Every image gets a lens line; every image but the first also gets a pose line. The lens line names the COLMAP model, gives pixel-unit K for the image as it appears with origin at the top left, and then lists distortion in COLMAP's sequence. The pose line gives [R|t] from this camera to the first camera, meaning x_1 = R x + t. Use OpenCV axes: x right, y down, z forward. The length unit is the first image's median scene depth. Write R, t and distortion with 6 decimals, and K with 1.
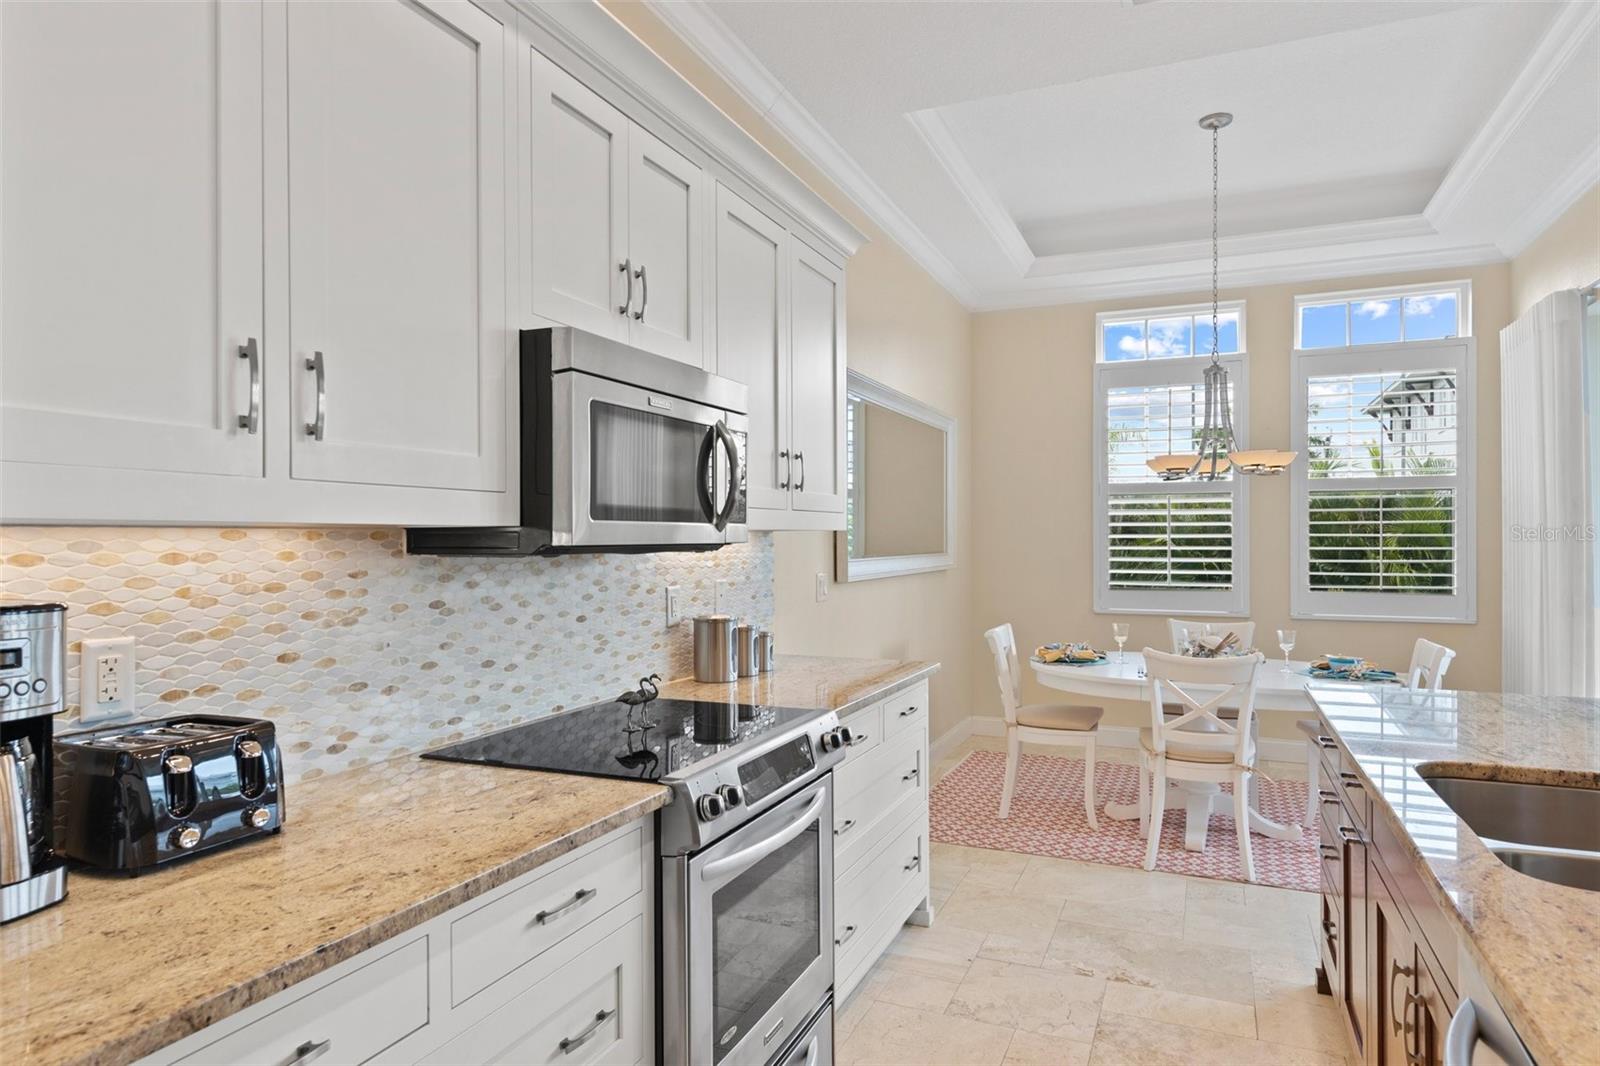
lens RADIAL K [[955.0, 0, 809.9], [0, 955.0, 536.9], [0, 0, 1]] dist [0.013978, -0.000719]
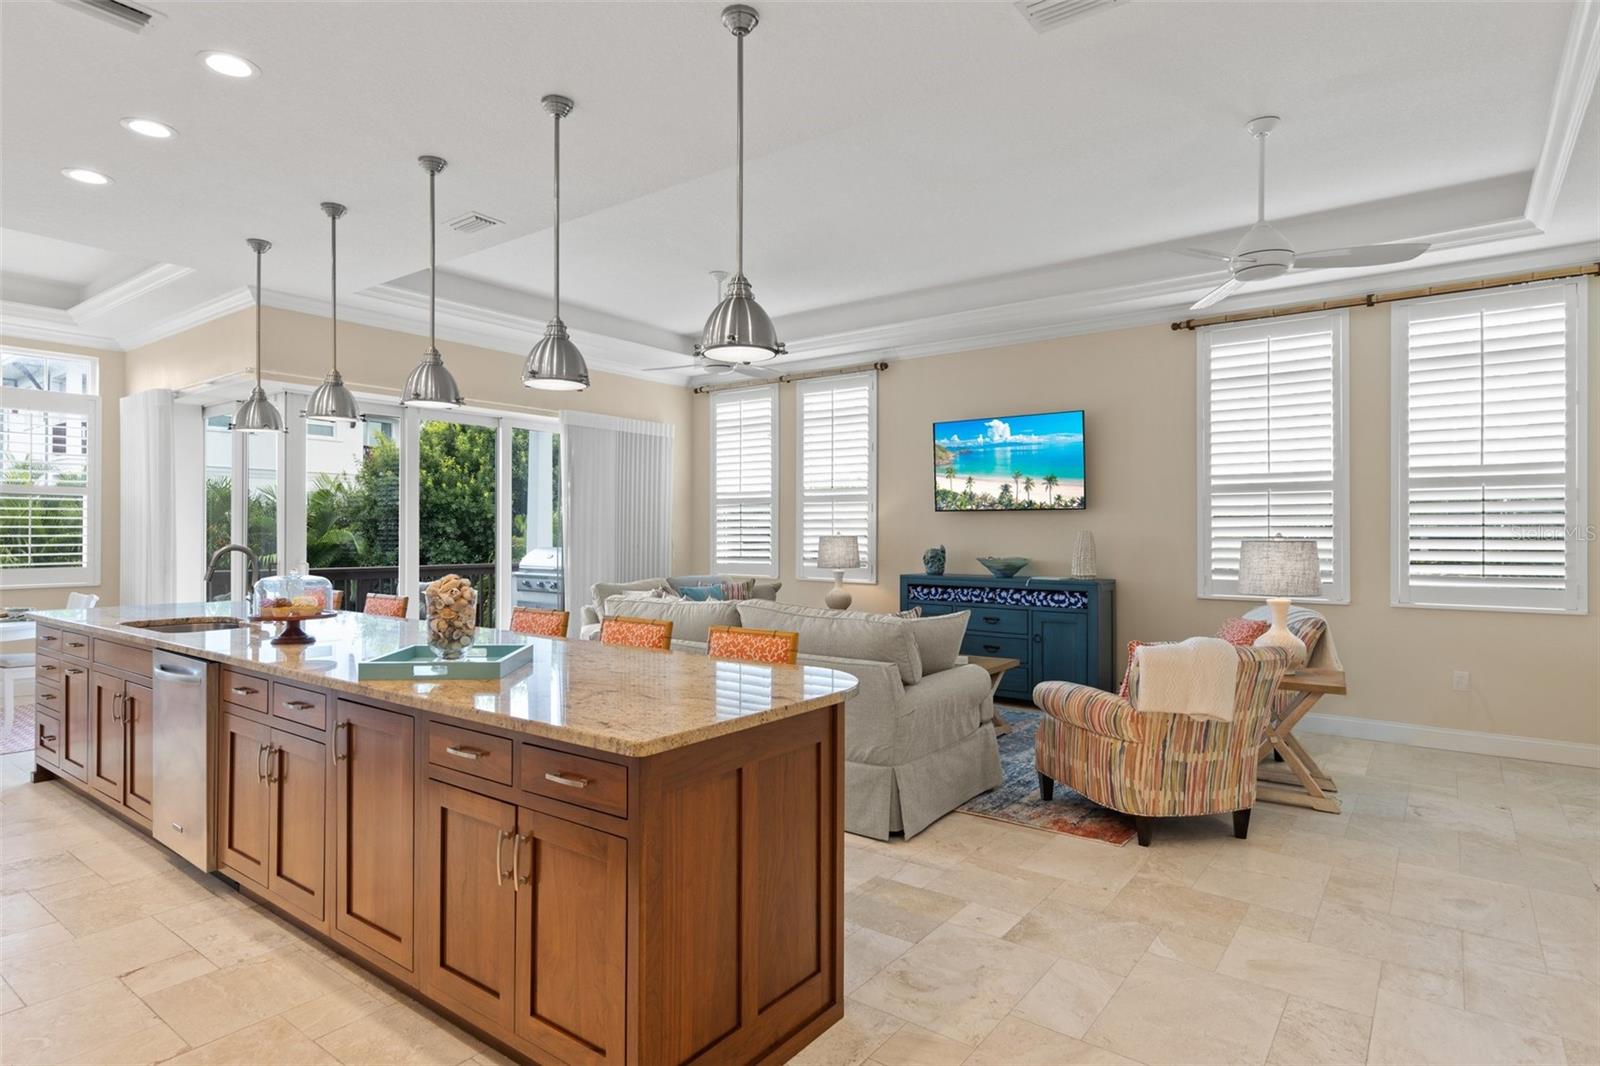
lens RADIAL K [[855.9, 0, 801.3], [0, 855.9, 529.3], [0, 0, 1]] dist [0.008565, -0.001967]
pose [[0.243593, 0.003838, 0.969870, -0.751712], [-0.005698, 0.999981, -0.002526, -0.001608], [-0.969861, -0.004911, 0.243611, -0.854006]]
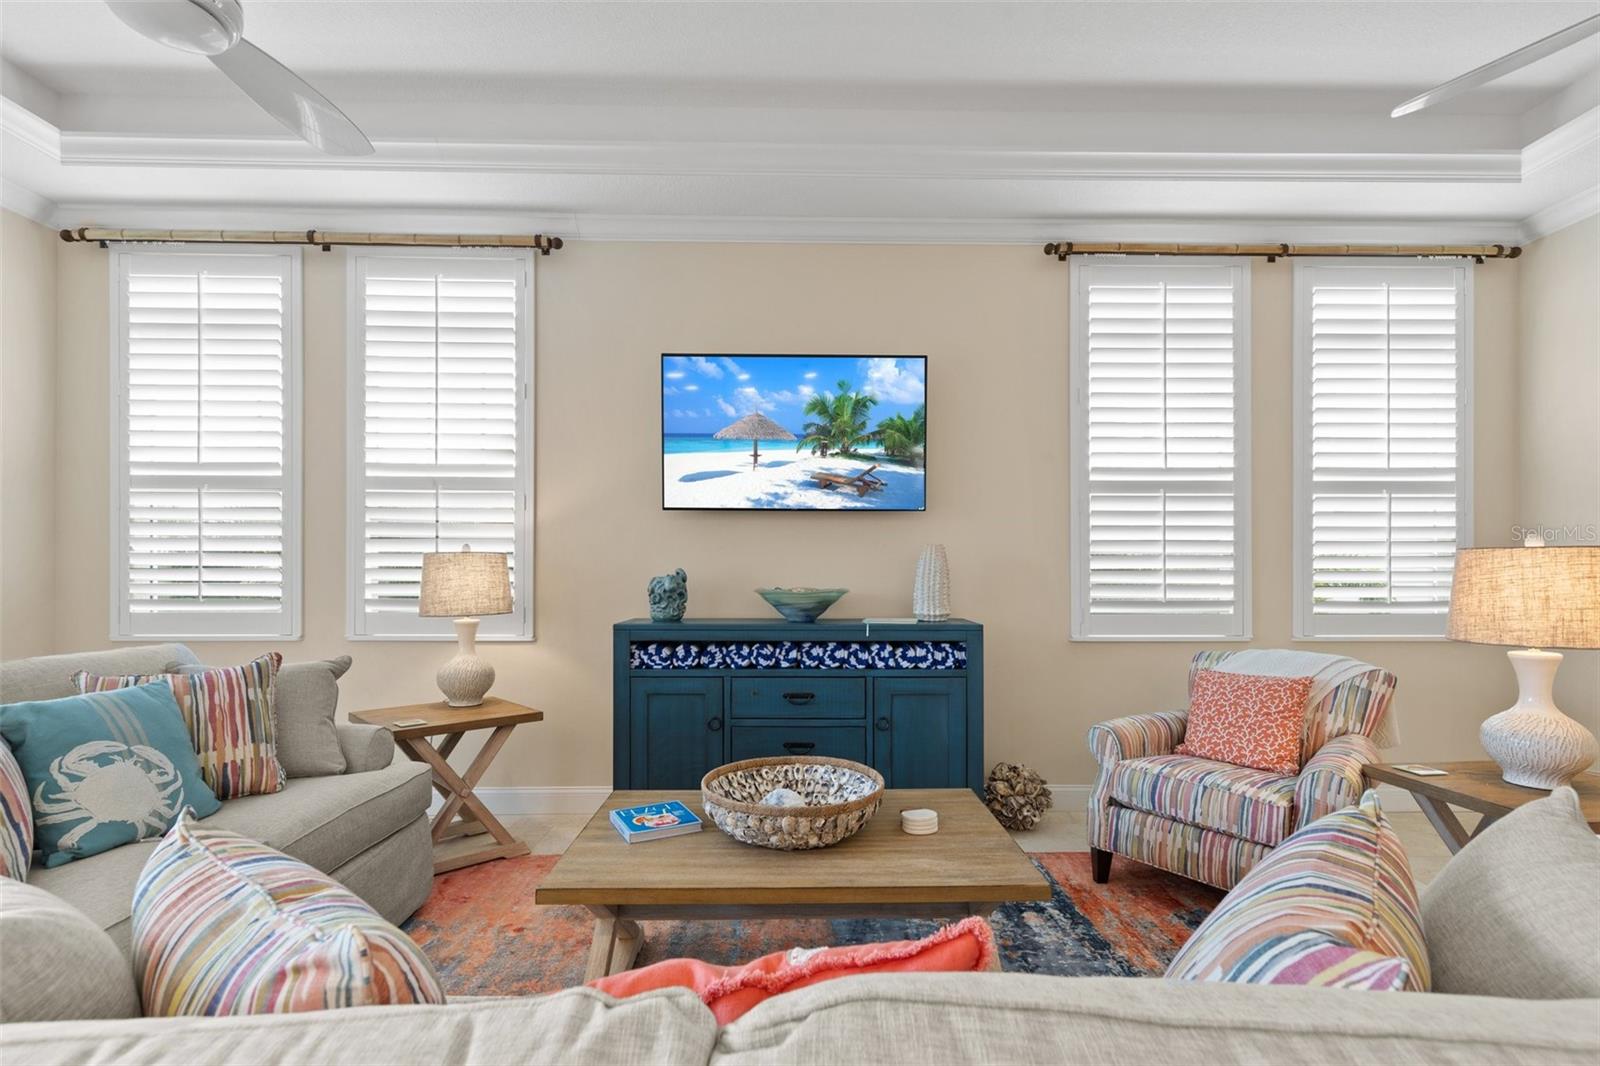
lens RADIAL K [[738.0, 0, 811.0], [0, 738.0, 563.6], [0, 0, 1]] dist [0.011593, -0.002605]
pose [[-0.408162, 0.005790, 0.912891, 0.733378], [-0.005421, 0.999947, -0.008766, 0.041715], [-0.912893, -0.008527, -0.408109, -0.274627]]
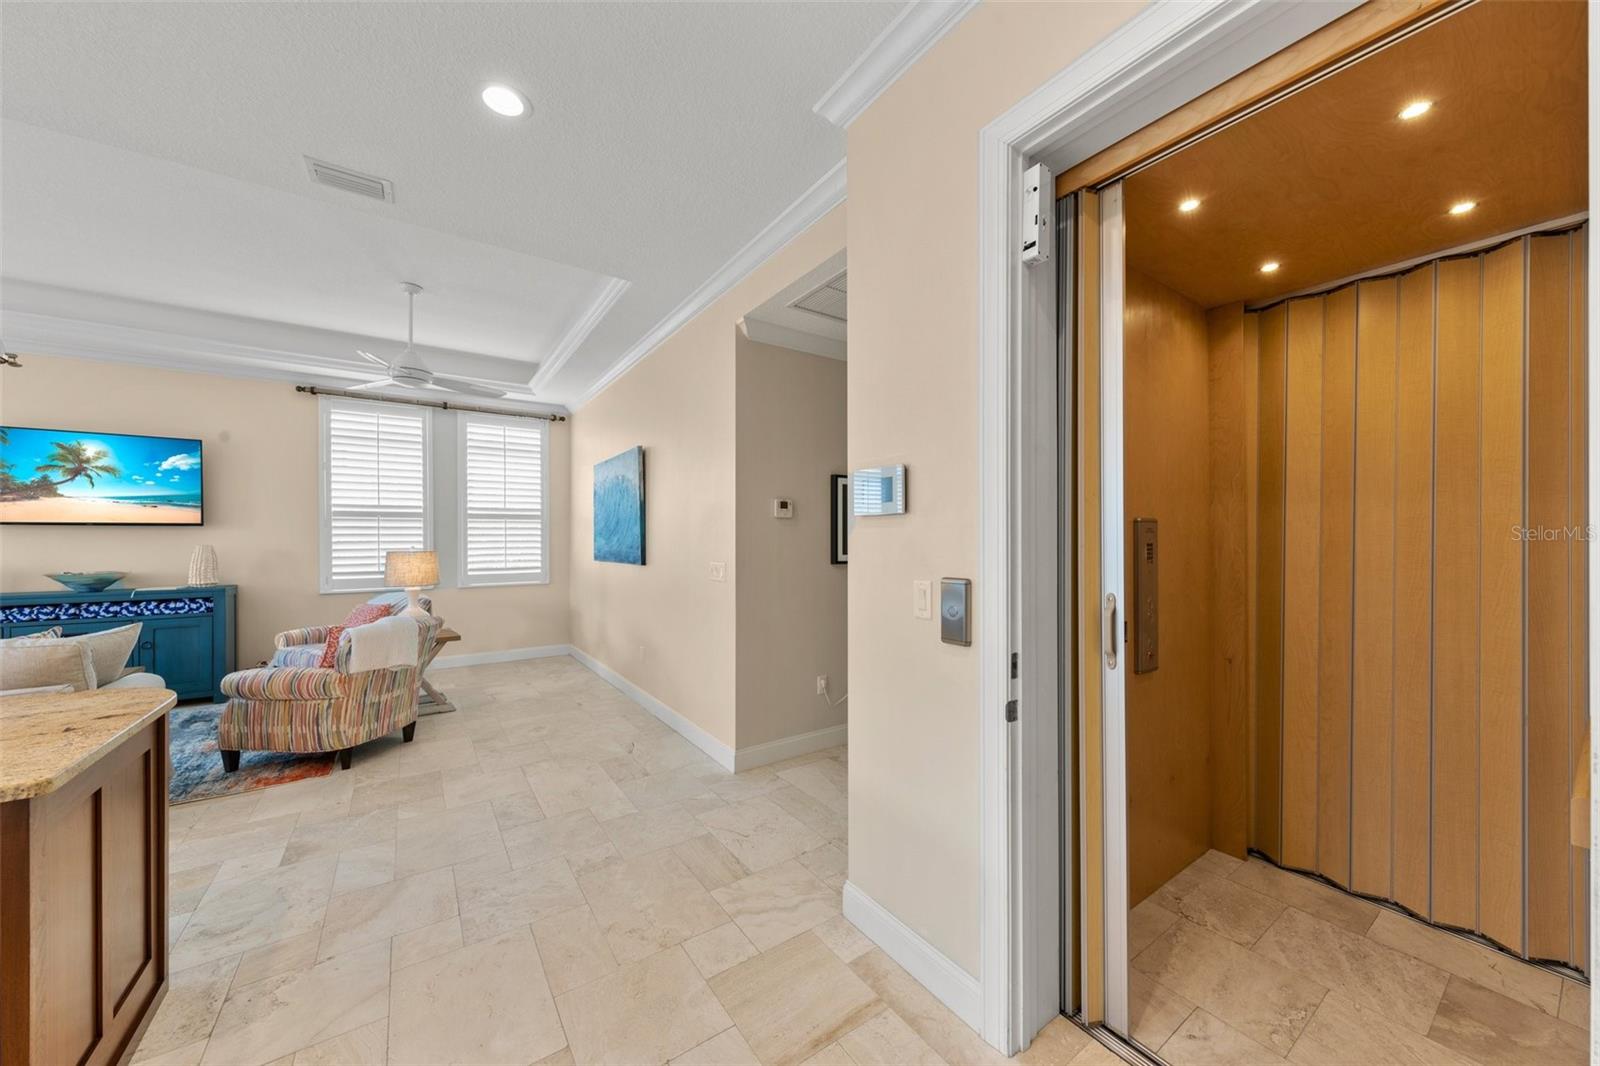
lens RADIAL K [[564.4, 0, 806.2], [0, 564.4, 539.8], [0, 0, 1]] dist [0.001394, 0.000173]
pose [[-0.847301, 0.002780, 0.531106, -0.854099], [0.000754, 0.999992, -0.004031, -0.016180], [-0.531113, -0.003014, -0.847296, -0.507215]]
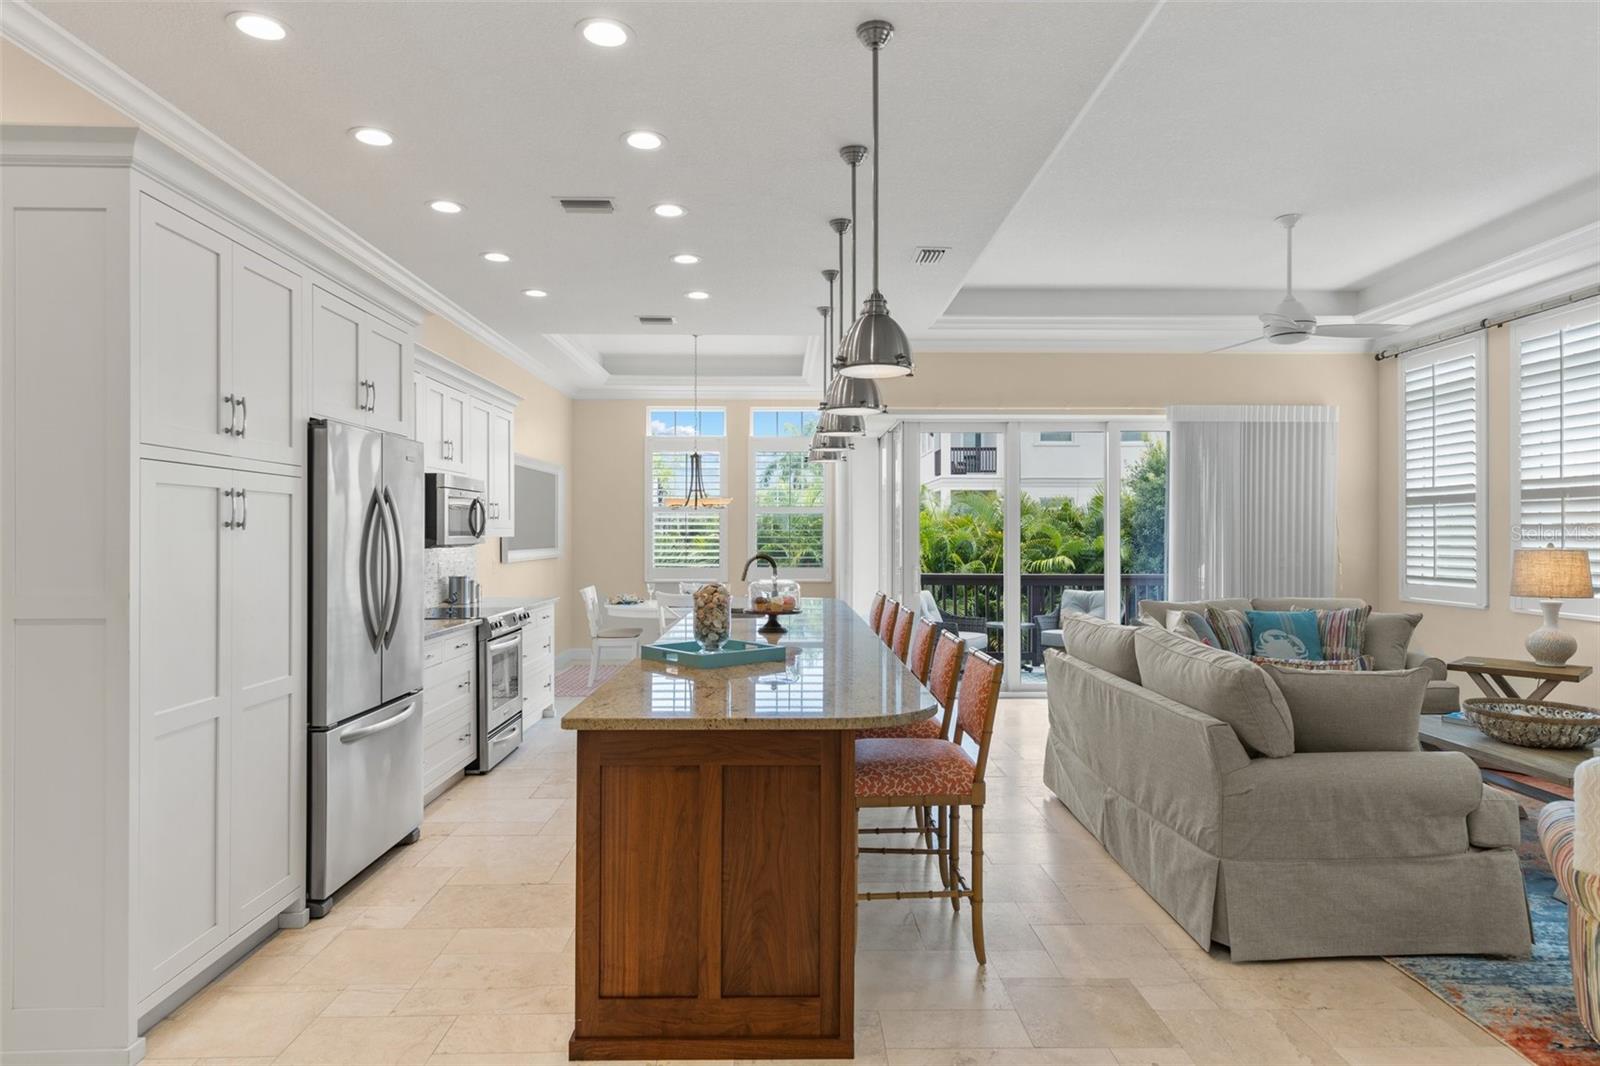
lens RADIAL K [[930.6, 0, 804.8], [0, 930.6, 529.6], [0, 0, 1]] dist [0.005476, 0.003130]
pose [[0.913657, 0.002603, 0.406477, -0.284010], [-0.001588, 0.999995, -0.002834, -0.023432], [-0.406482, 0.001944, 0.913657, -1.532683]]
